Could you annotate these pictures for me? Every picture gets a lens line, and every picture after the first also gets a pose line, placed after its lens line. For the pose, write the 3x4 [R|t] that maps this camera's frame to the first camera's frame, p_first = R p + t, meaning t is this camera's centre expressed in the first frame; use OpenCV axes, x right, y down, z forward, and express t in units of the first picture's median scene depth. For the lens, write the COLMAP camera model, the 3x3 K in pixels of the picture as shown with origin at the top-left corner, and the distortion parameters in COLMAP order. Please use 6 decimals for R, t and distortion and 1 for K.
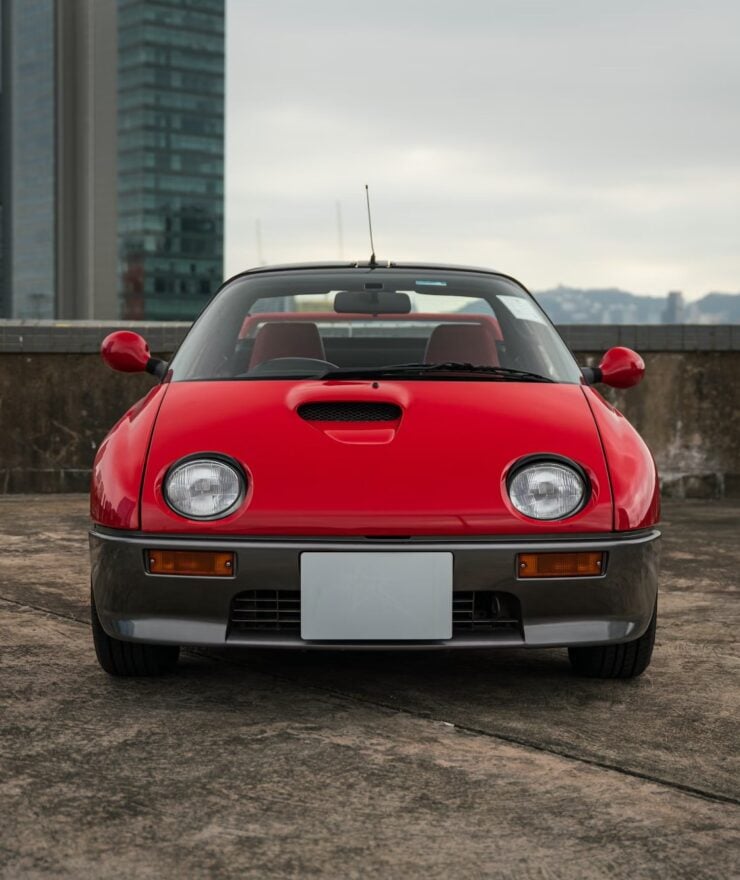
lens RADIAL K [[1517.8, 0, 370.2], [0, 1517.8, 437.1], [0, 0, 1]] dist [0.013579, 0.000000]
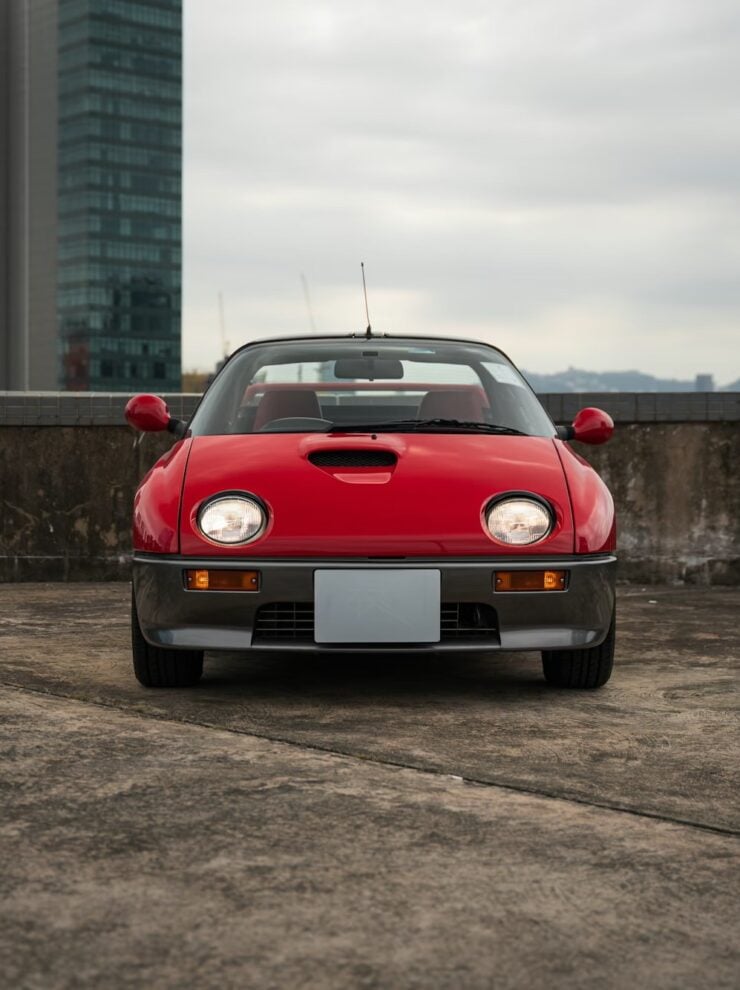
lens RADIAL K [[1809.7, 0, 369.6], [0, 1809.7, 497.1], [0, 0, 1]] dist [0.037406, 0.000000]
pose [[0.999911, -0.003791, 0.012765, -0.017361], [0.004229, 0.999395, -0.034510, 0.051906], [-0.012627, 0.034561, 0.999323, -0.149511]]
